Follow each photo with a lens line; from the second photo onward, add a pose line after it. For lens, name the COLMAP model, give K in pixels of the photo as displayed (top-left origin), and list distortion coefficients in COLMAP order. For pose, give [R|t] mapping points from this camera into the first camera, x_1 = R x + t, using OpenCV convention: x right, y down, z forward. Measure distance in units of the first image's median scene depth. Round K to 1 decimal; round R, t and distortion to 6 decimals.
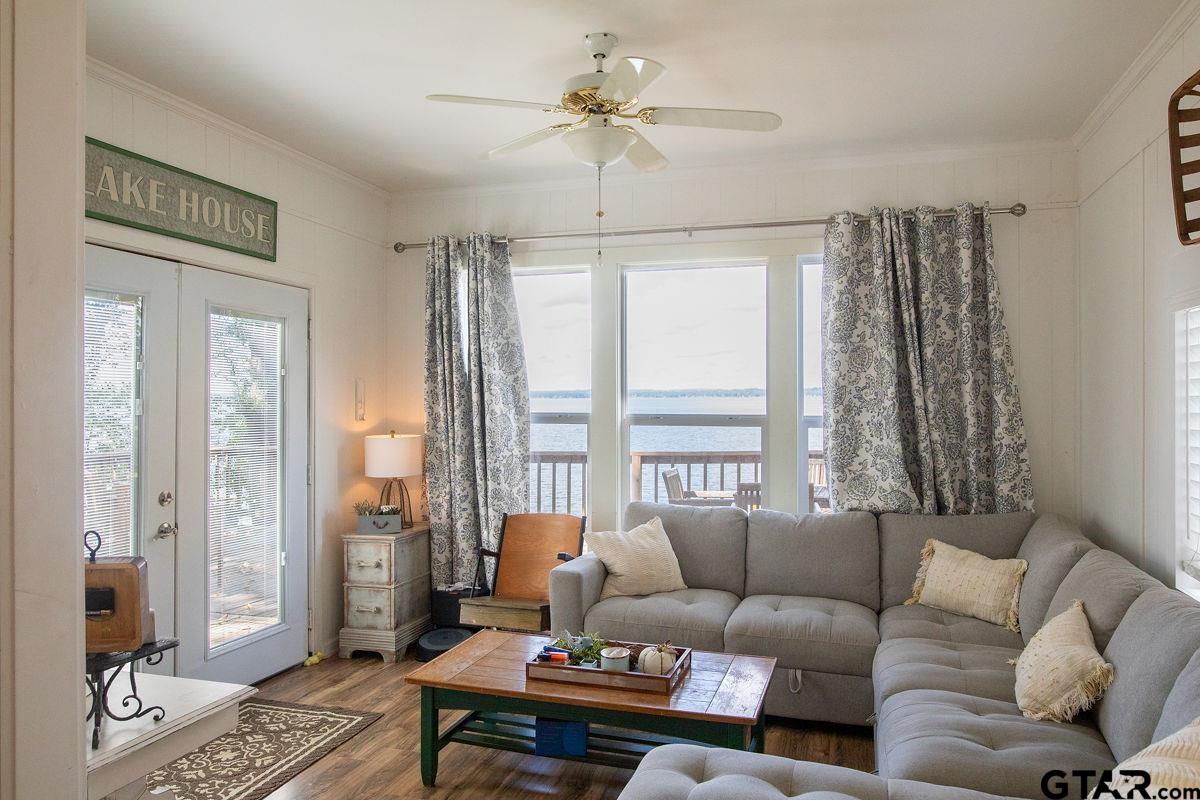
lens RADIAL K [[851.7, 0, 601.8], [0, 851.7, 384.8], [0, 0, 1]] dist [-0.051826, 0.000358]
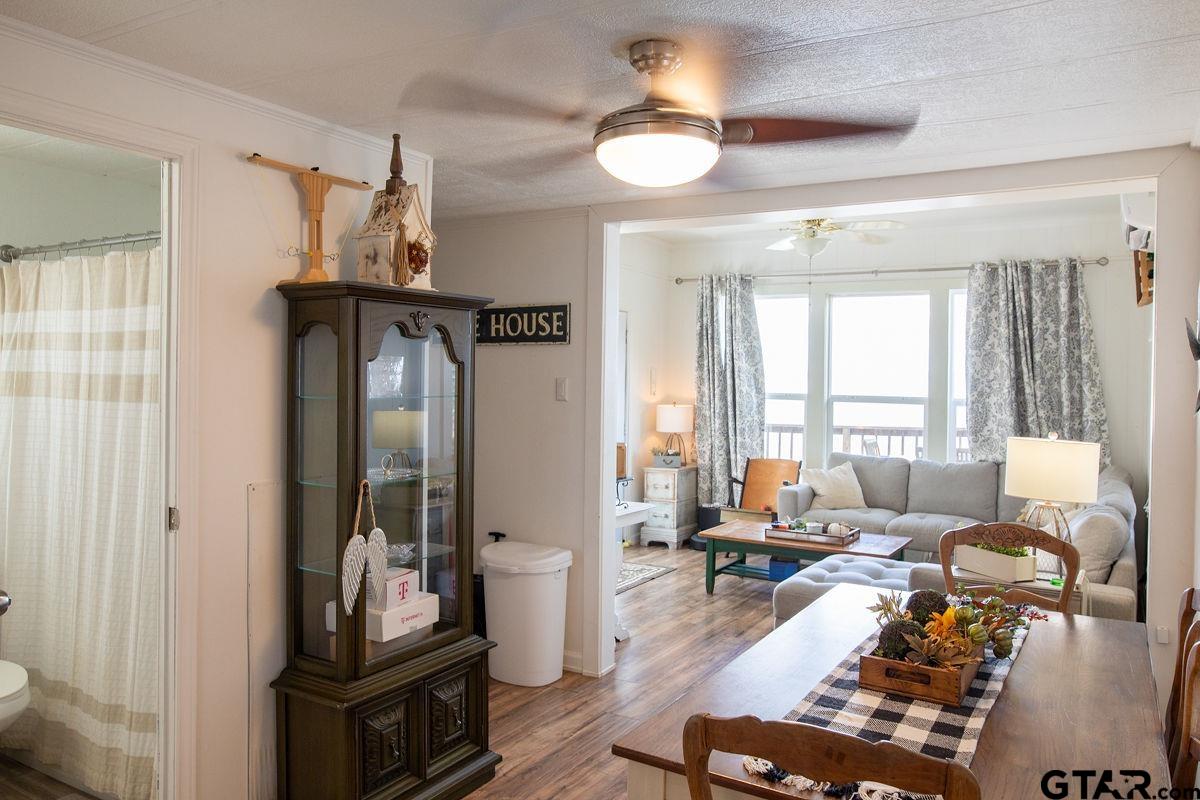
lens RADIAL K [[851.7, 0, 601.8], [0, 851.7, 384.8], [0, 0, 1]] dist [-0.051826, 0.000358]
pose [[0.966102, 0.016894, -0.257606, 0.024116], [-0.010133, 0.999569, 0.027550, -0.020054], [0.257961, -0.024005, 0.965857, -0.559827]]
